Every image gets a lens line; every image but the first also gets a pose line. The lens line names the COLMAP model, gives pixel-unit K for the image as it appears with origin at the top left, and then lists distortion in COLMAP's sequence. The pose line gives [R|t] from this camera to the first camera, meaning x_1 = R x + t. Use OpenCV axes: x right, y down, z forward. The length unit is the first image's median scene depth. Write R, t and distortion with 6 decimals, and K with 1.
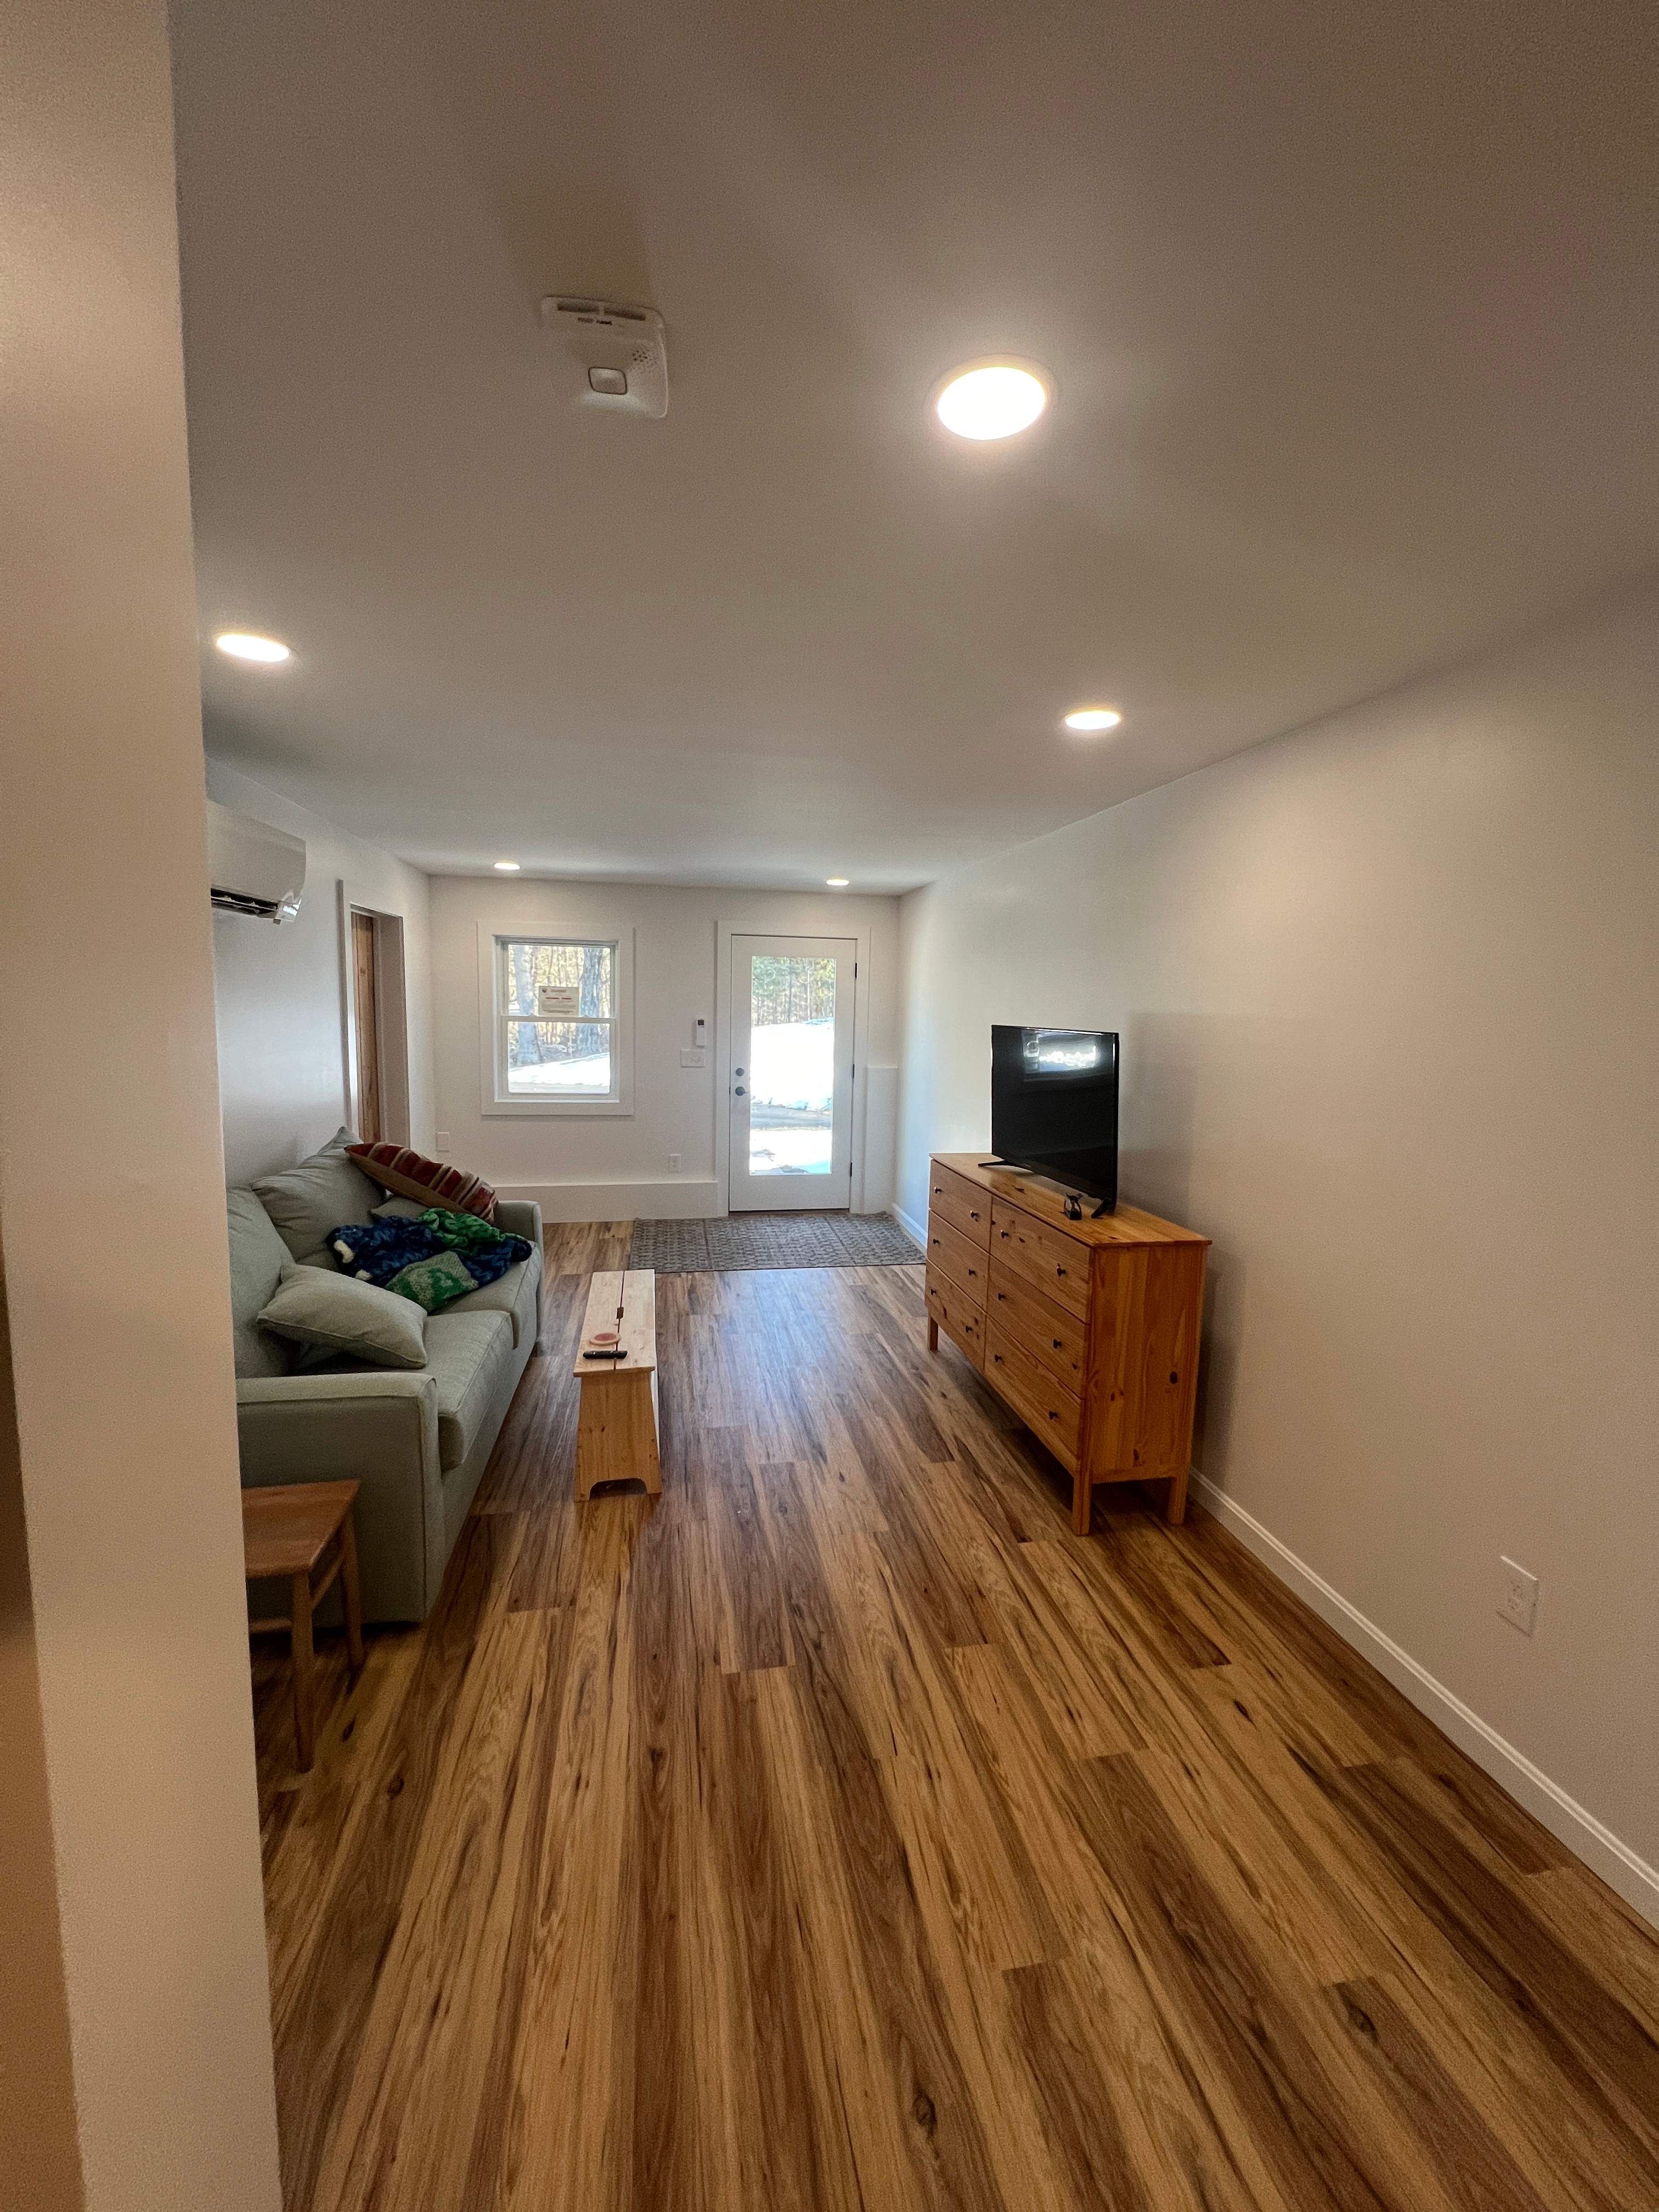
lens RADIAL K [[884.4, 0, 832.1], [0, 884.4, 1101.5], [0, 0, 1]] dist [0.001431, -0.000501]
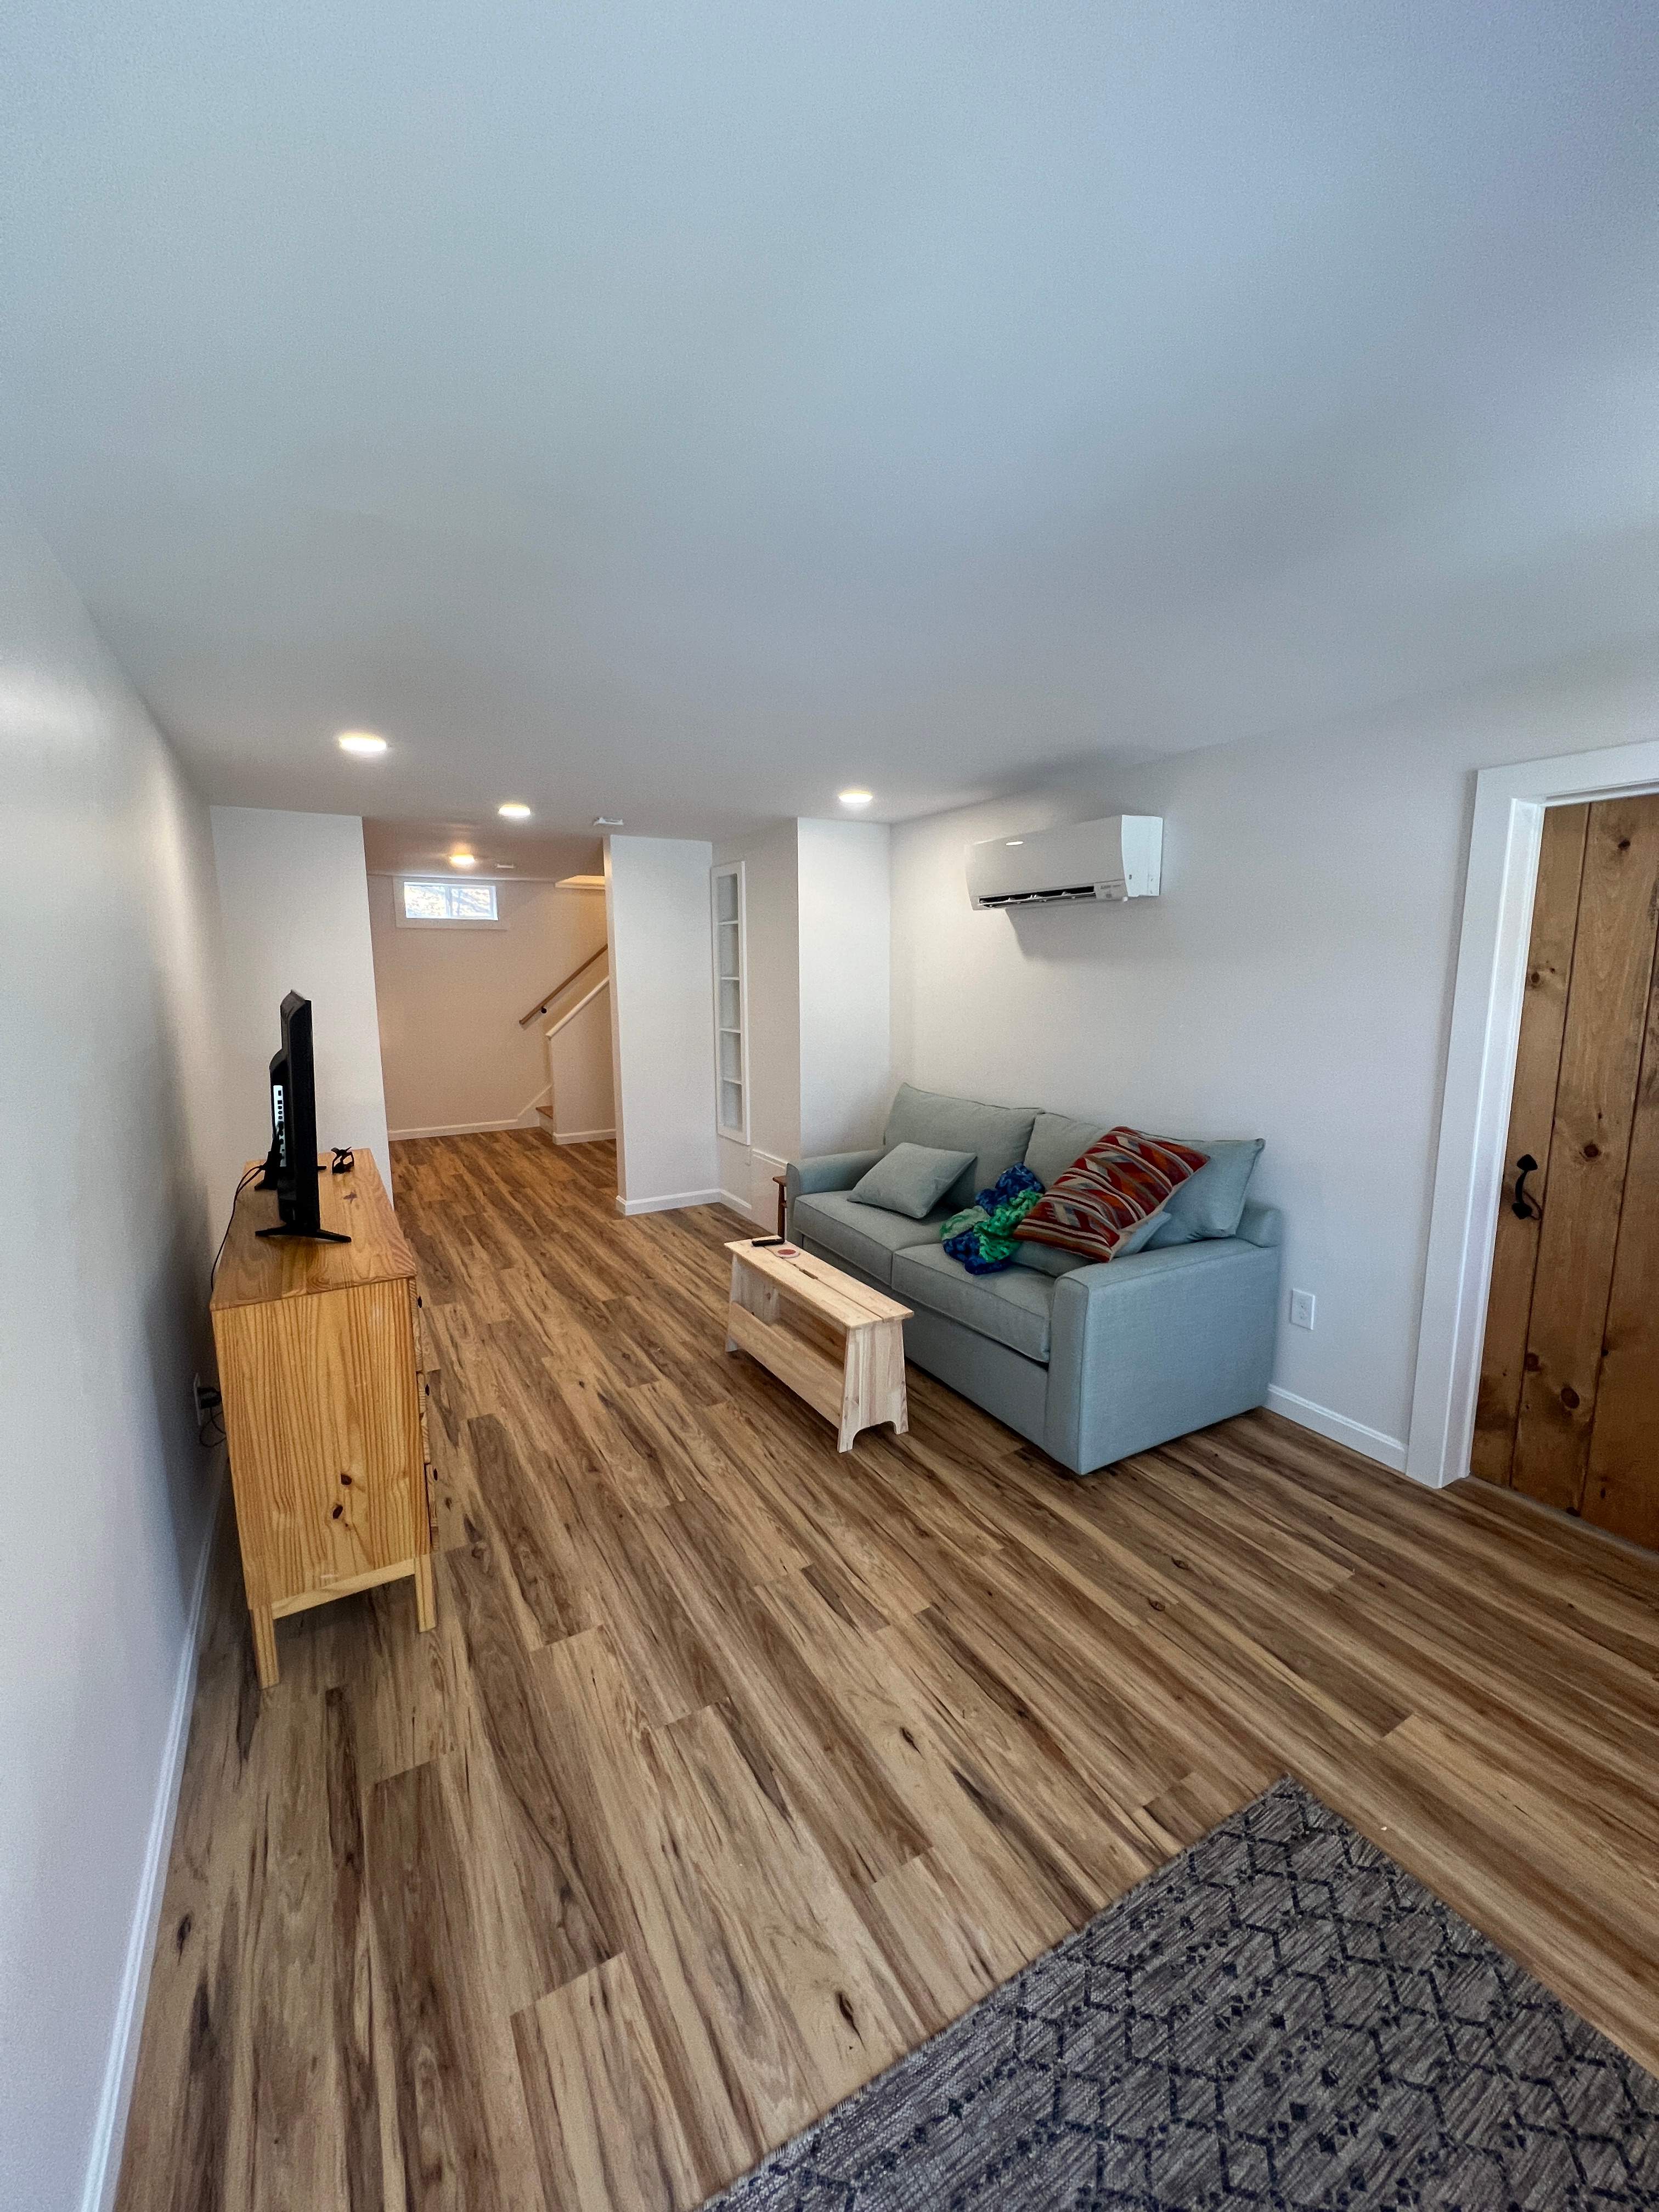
lens RADIAL K [[884.4, 0, 833.7], [0, 884.4, 1097.2], [0, 0, 1]] dist [0.001431, -0.000501]
pose [[-0.943743, 0.031943, -0.329133, 0.069700], [-0.053932, 0.967128, 0.248504, -0.239791], [0.326252, 0.252275, -0.910998, 2.114386]]
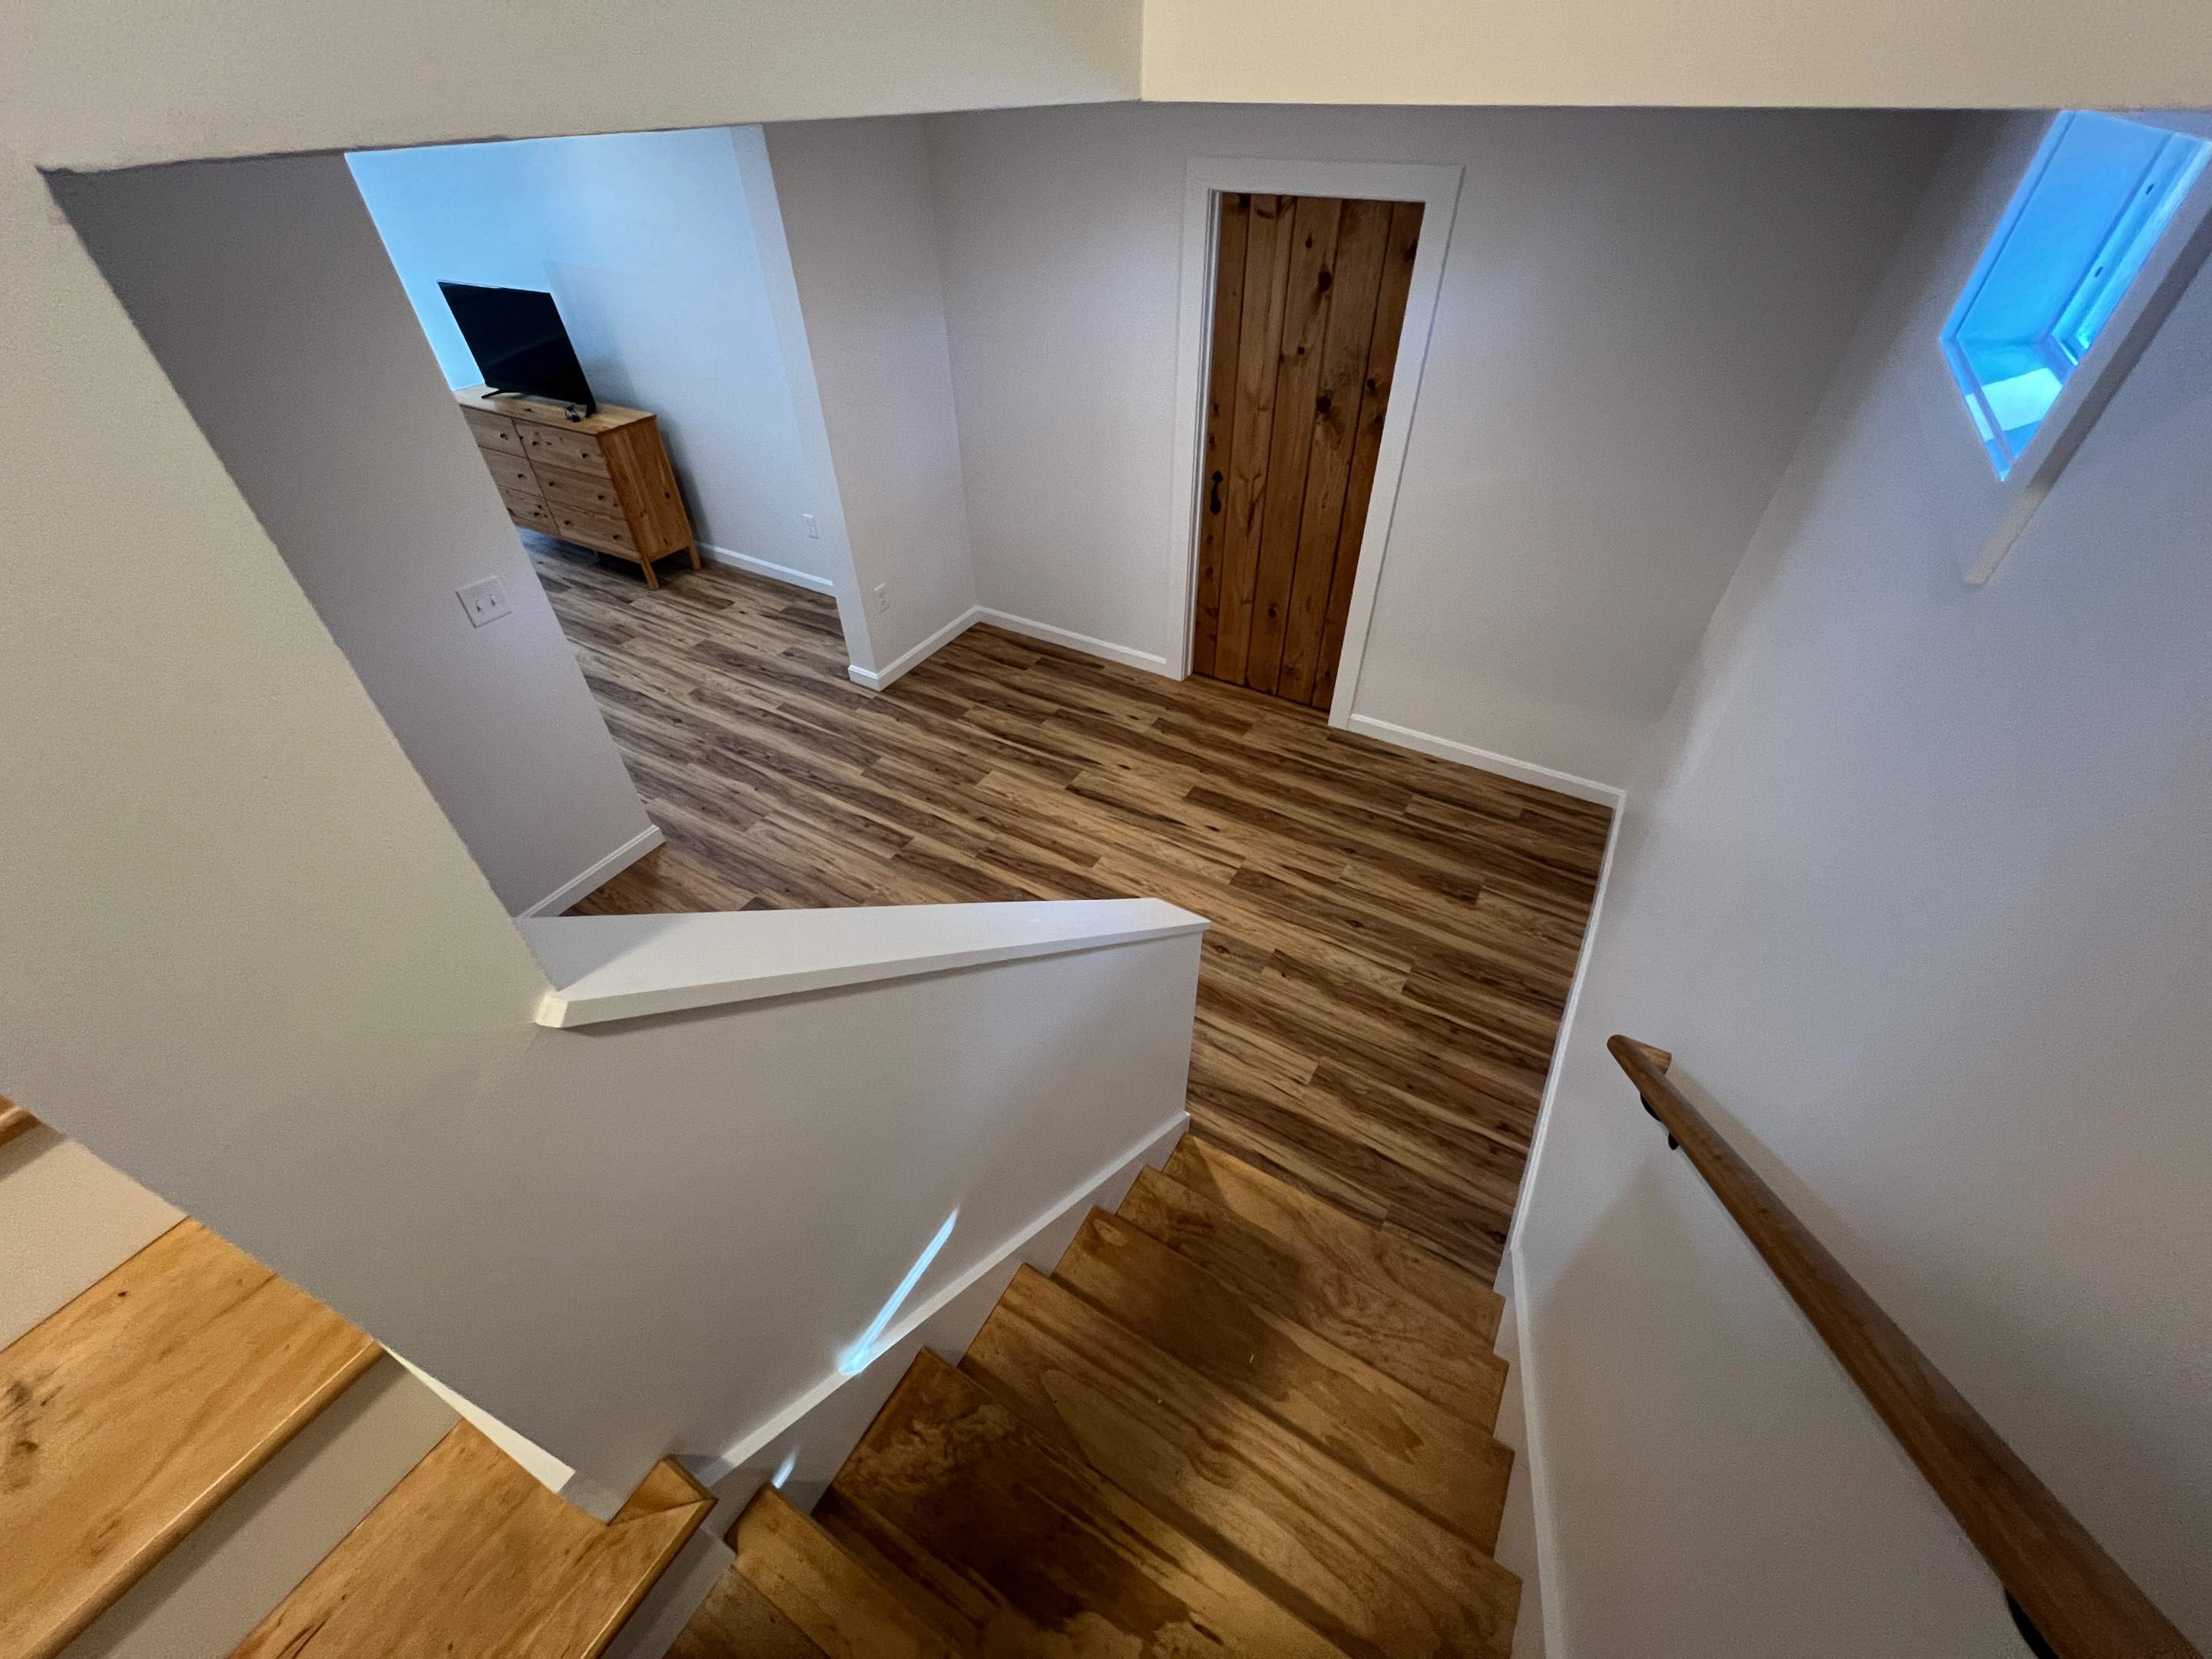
lens RADIAL K [[884.6, 0, 1095.4], [0, 884.6, 824.9], [0, 0, 1]] dist [-0.000340, 0.000856]
pose [[0.668452, -0.512468, 0.539026, -0.373678], [0.115556, 0.787495, 0.605391, -0.170808], [-0.734724, -0.342387, 0.585621, -0.997176]]
